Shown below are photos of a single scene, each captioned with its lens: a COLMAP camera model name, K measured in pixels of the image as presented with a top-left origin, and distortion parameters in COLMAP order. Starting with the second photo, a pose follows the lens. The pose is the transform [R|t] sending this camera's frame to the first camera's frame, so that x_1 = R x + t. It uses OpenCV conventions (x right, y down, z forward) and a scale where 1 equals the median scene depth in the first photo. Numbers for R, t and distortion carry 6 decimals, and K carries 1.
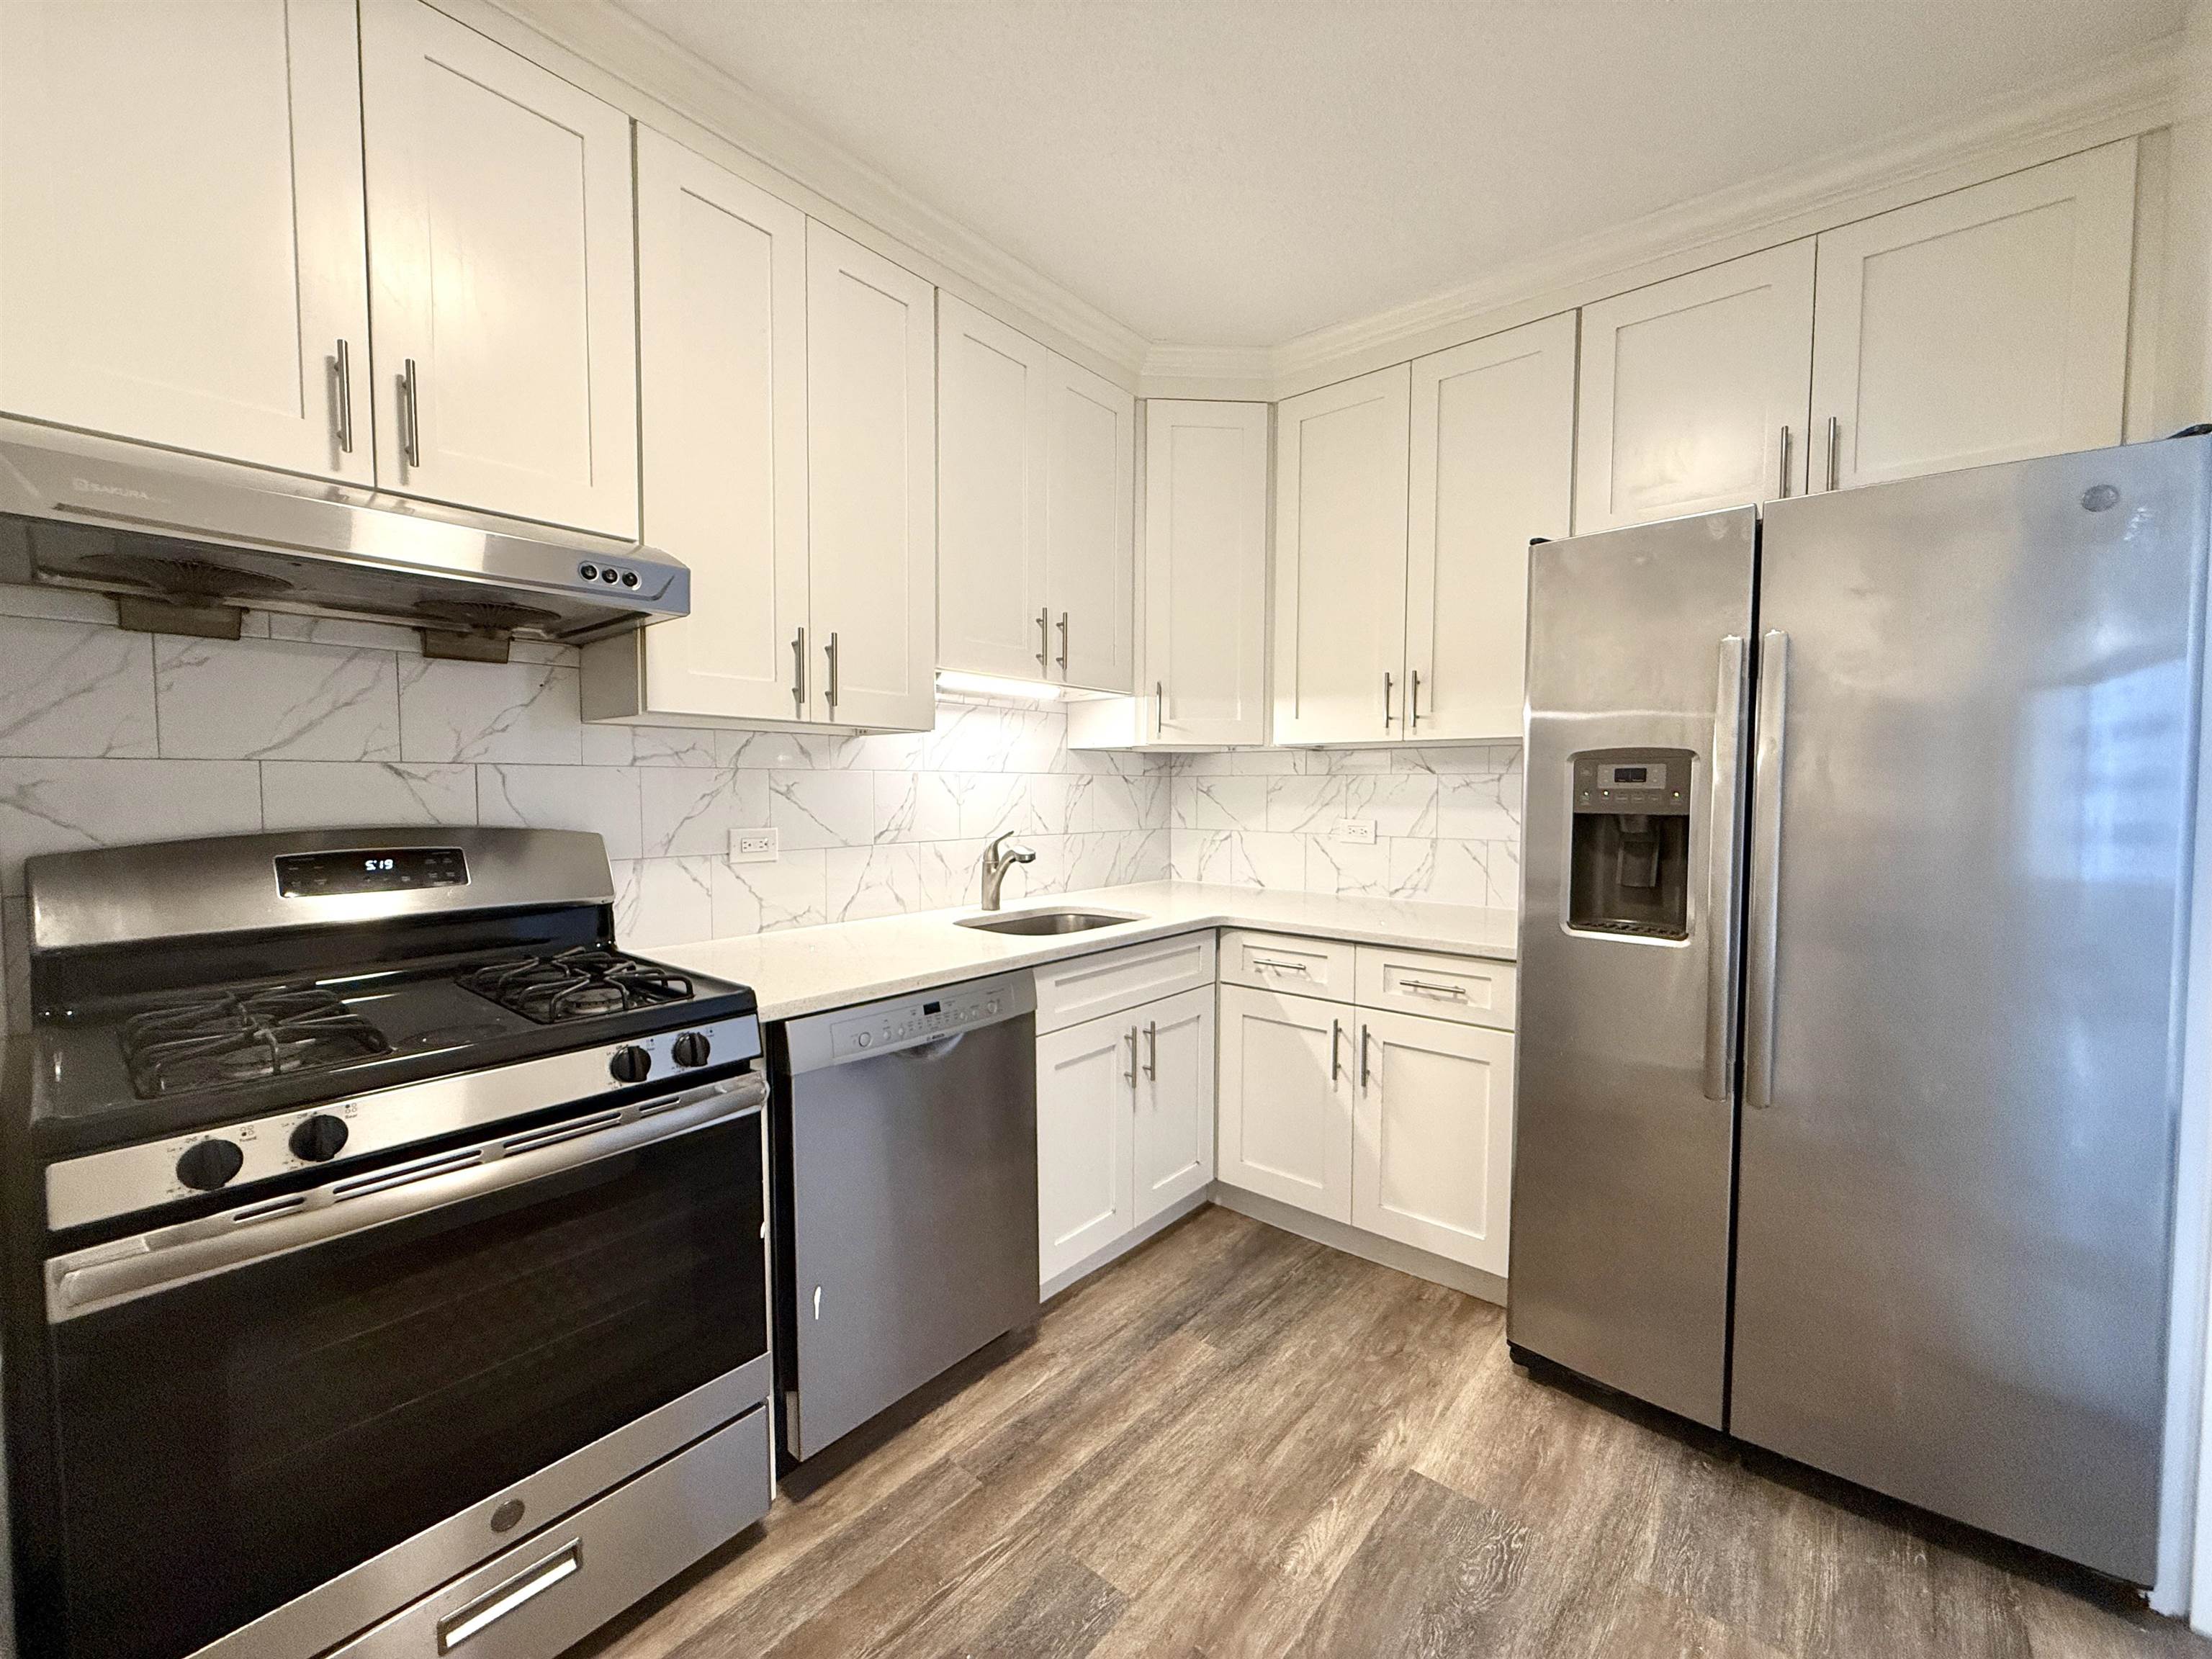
lens RADIAL K [[881.9, 0, 1103.7], [0, 881.9, 830.2], [0, 0, 1]] dist [-0.000136, 0.000581]
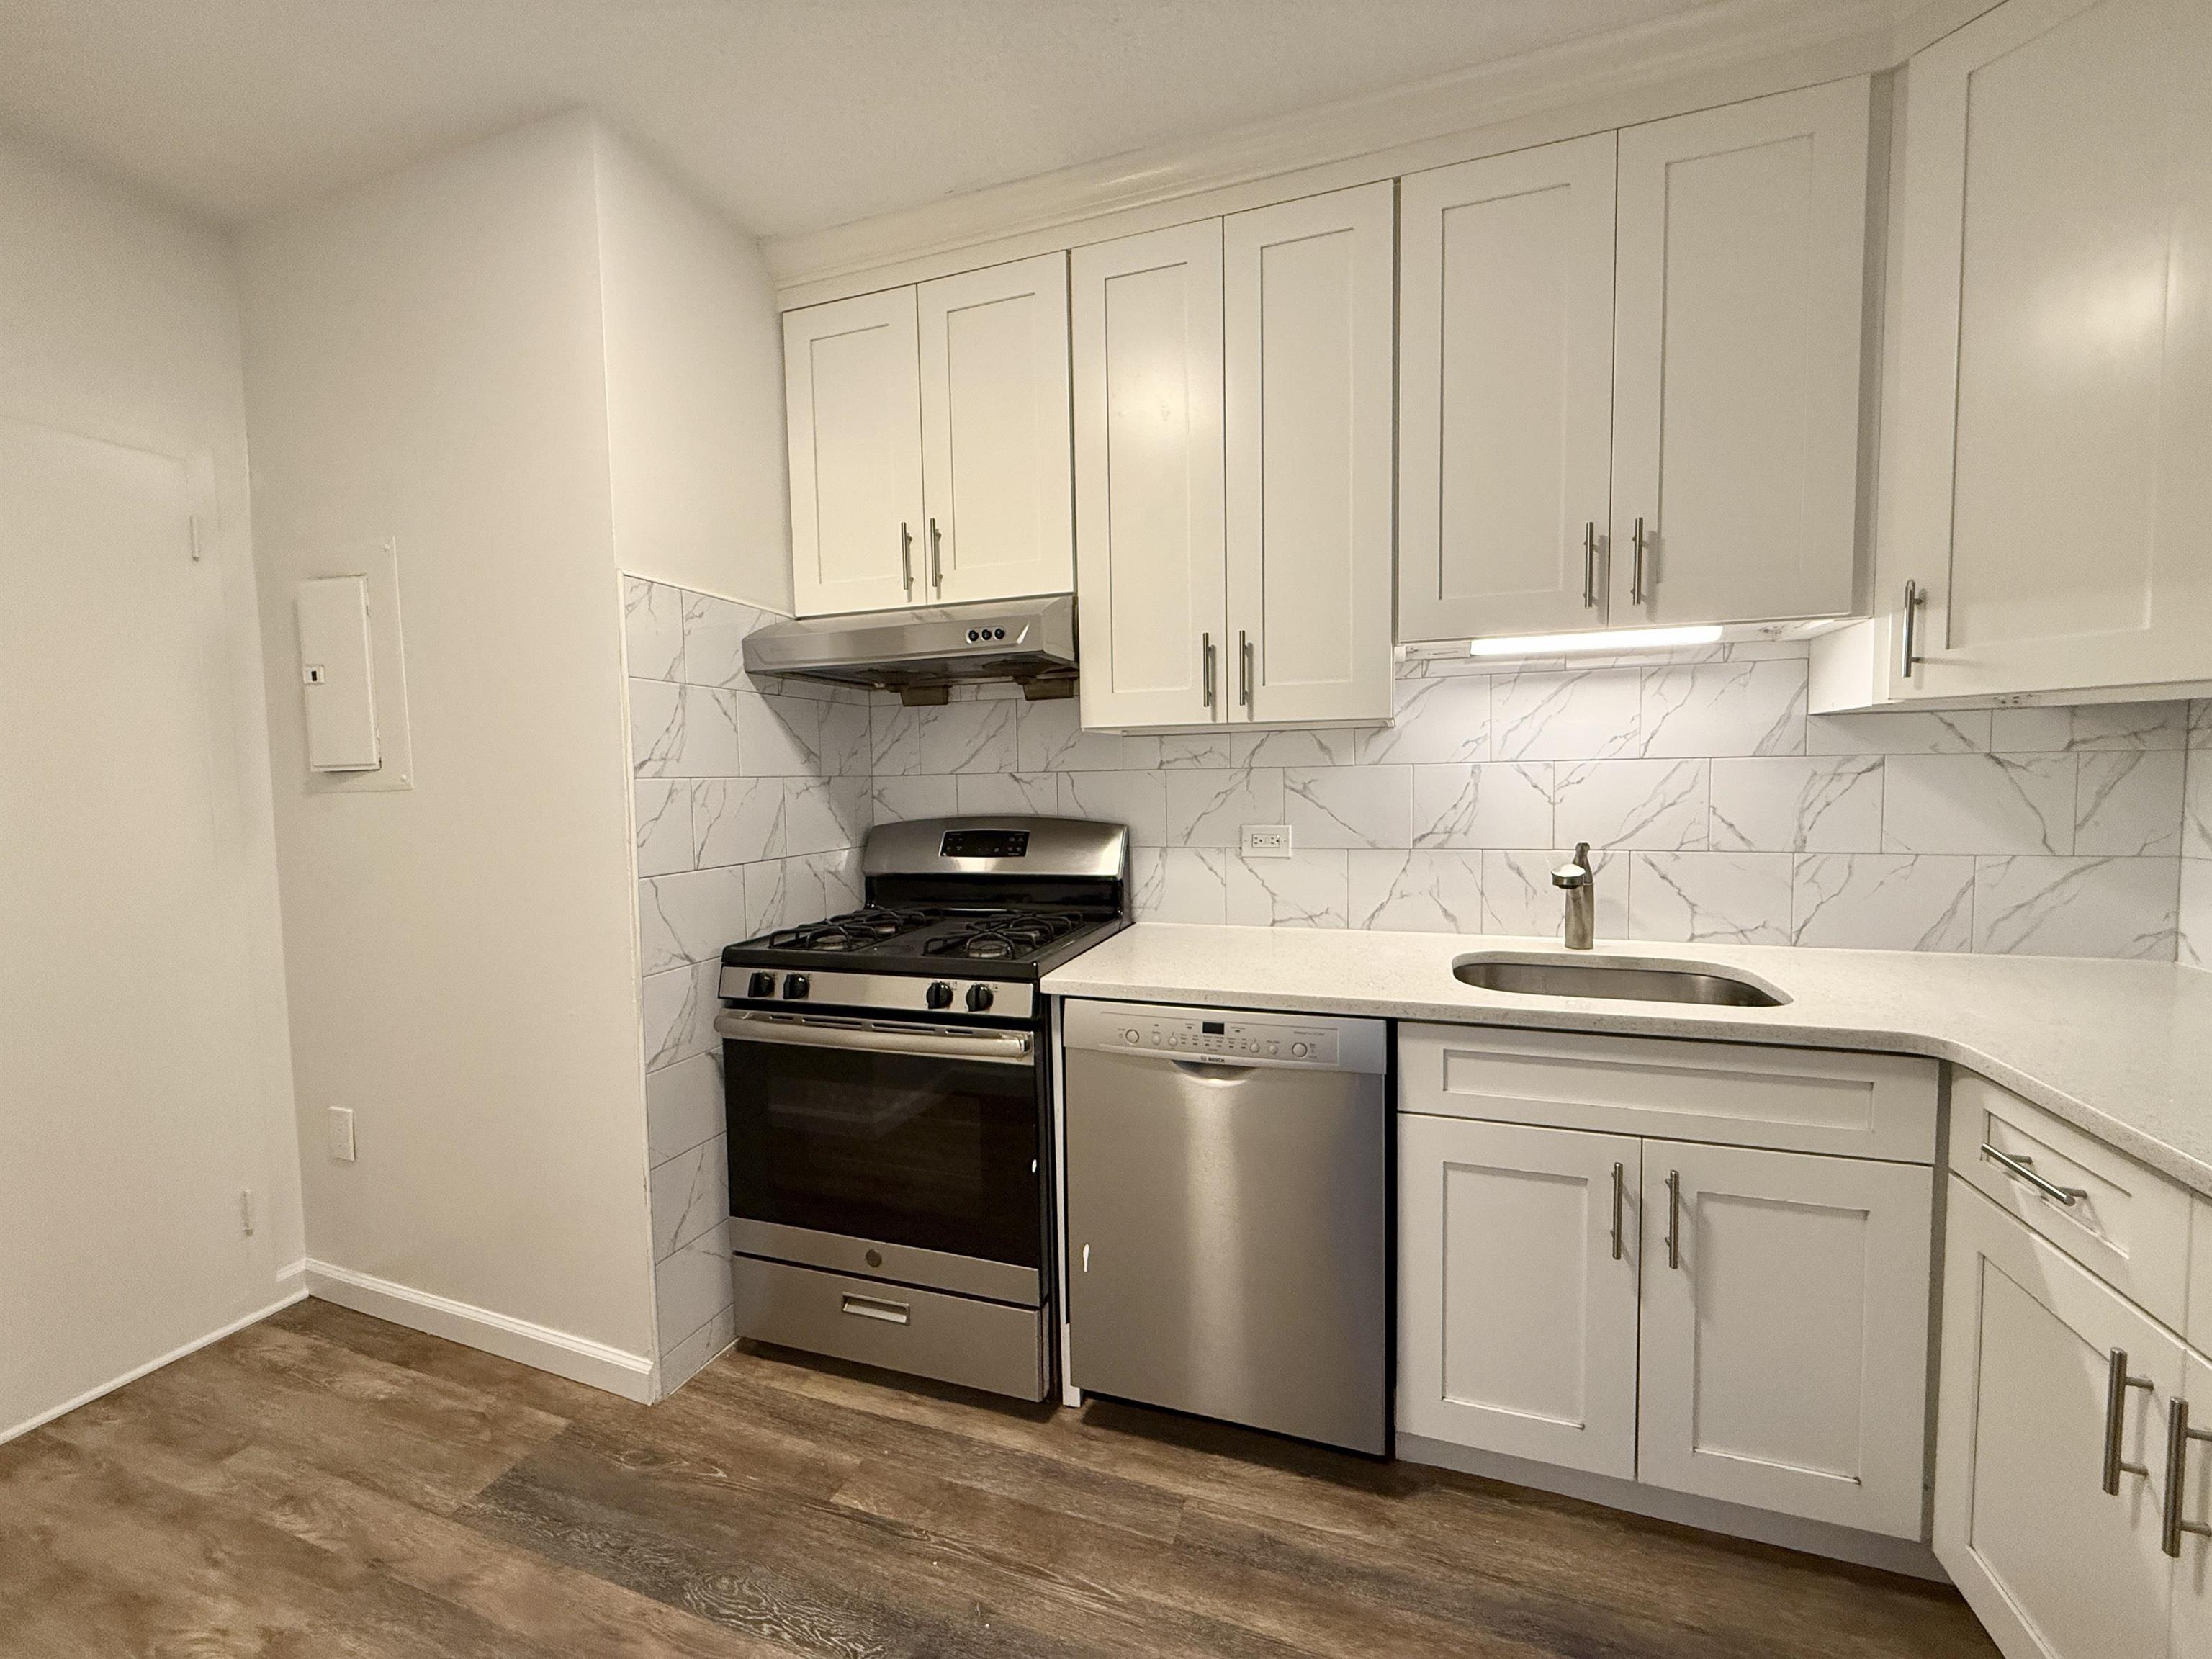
lens RADIAL K [[881.9, 0, 1104.5], [0, 881.9, 829.7], [0, 0, 1]] dist [-0.000136, 0.000581]
pose [[0.366321, 0.049635, -0.929164, 0.595699], [-0.026175, 0.998731, 0.043032, -0.043149], [0.930120, 0.008558, 0.367156, 0.528487]]
